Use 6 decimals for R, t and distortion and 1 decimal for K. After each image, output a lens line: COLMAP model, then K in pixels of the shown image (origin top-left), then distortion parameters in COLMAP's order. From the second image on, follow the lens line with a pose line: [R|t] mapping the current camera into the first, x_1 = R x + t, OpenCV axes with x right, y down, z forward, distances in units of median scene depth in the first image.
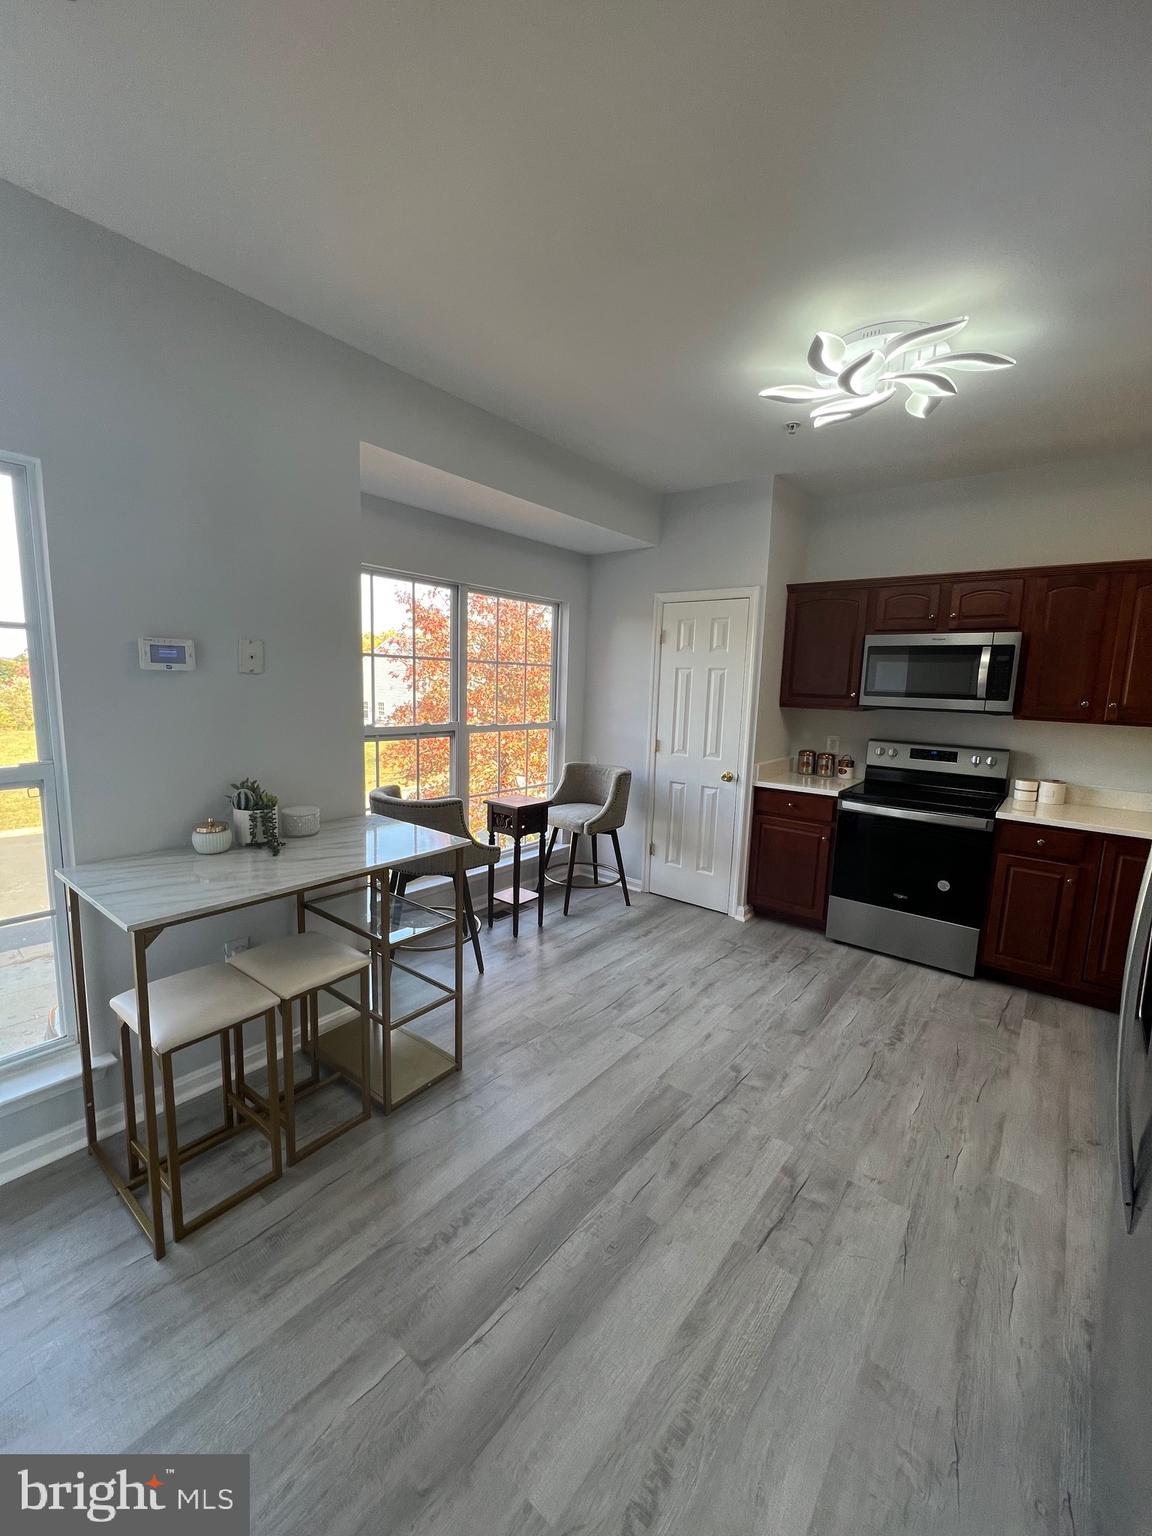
lens RADIAL K [[612.5, 0, 580.0], [0, 612.5, 766.7], [0, 0, 1]] dist [-0.001726, -0.000366]
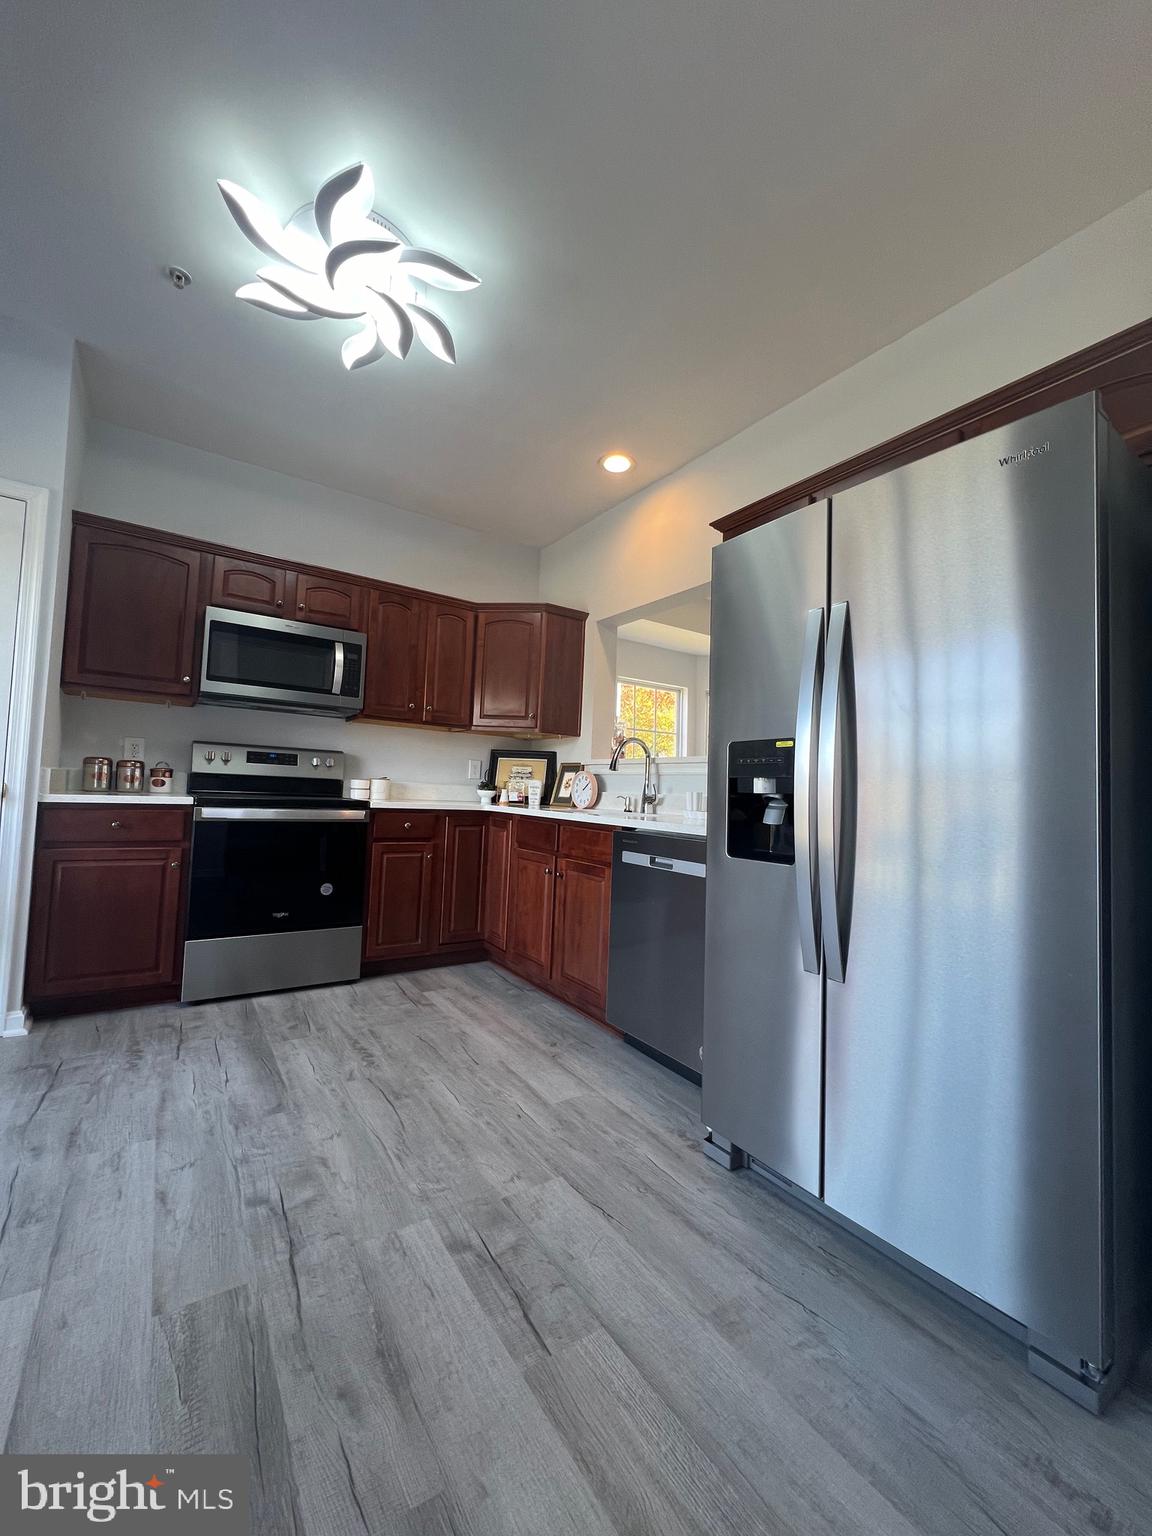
lens RADIAL K [[612.5, 0, 579.7], [0, 612.5, 765.9], [0, 0, 1]] dist [-0.001726, -0.000366]
pose [[0.289188, 0.024006, 0.956971, -0.187980], [0.101577, 0.993272, -0.055612, 0.106722], [-0.951868, 0.113288, 0.284803, 0.379272]]
